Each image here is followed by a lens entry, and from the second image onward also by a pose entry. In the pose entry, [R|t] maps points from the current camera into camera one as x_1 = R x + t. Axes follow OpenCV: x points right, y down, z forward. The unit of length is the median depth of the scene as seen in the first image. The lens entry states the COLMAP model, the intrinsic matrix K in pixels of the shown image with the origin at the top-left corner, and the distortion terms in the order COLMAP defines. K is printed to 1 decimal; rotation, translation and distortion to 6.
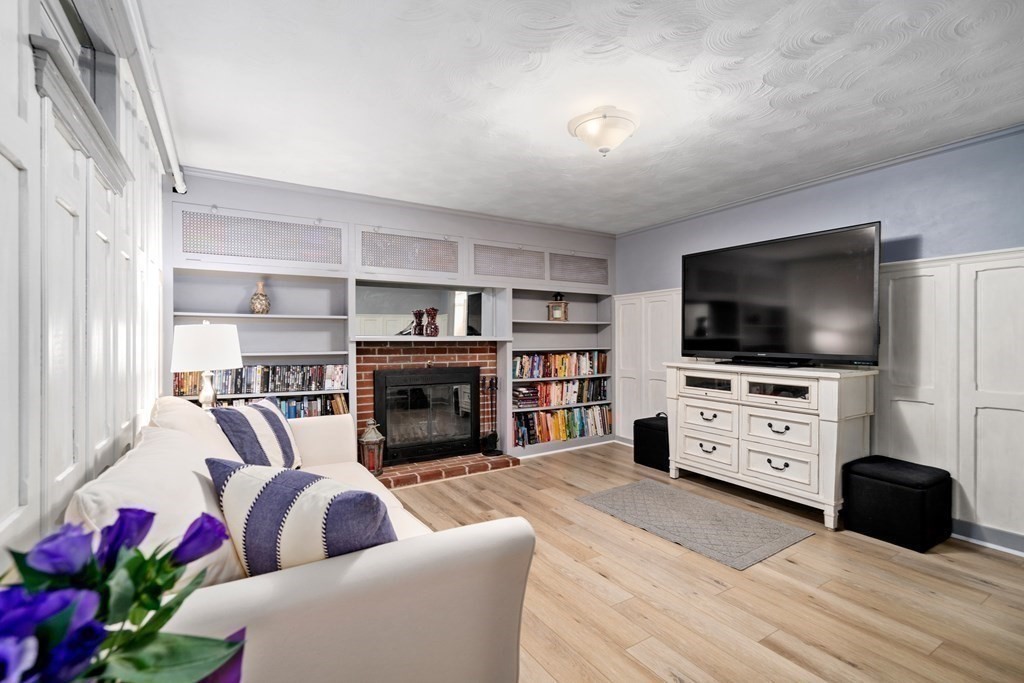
lens RADIAL K [[471.2, 0, 512.0], [0, 471.2, 341.5], [0, 0, 1]] dist [0.003615, 0.000819]
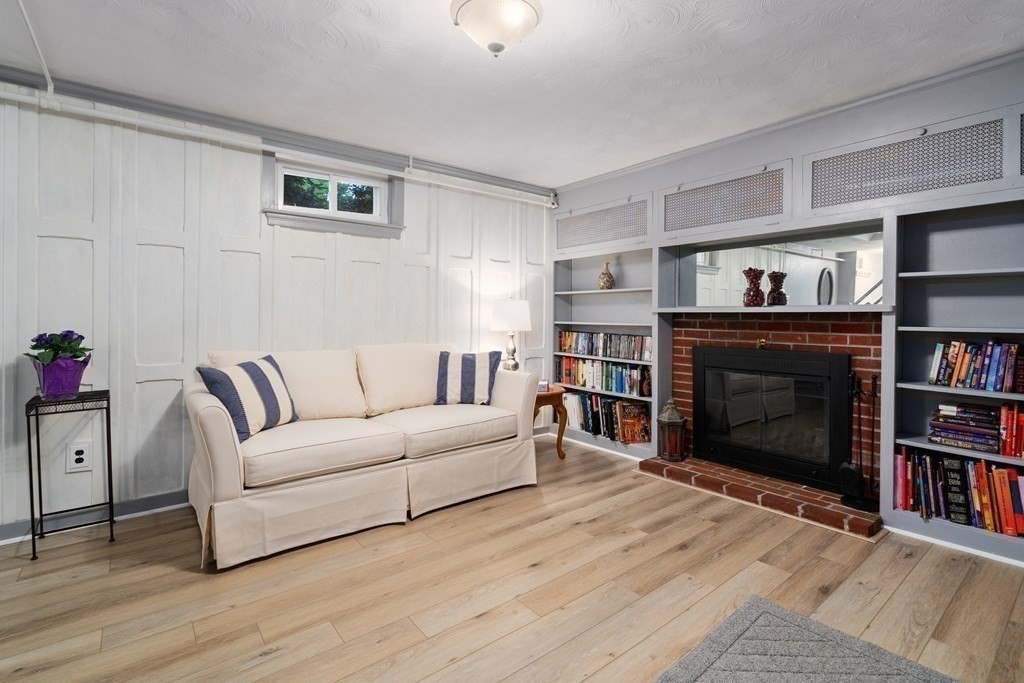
lens RADIAL K [[479.0, 0, 511.0], [0, 479.0, 316.5], [0, 0, 1]] dist [-0.001506, 0.000257]
pose [[0.115218, 0.001393, -0.993339, 0.593331], [-0.010997, 0.999940, 0.000126, 0.010281], [0.993279, 0.010909, 0.115227, 0.589345]]
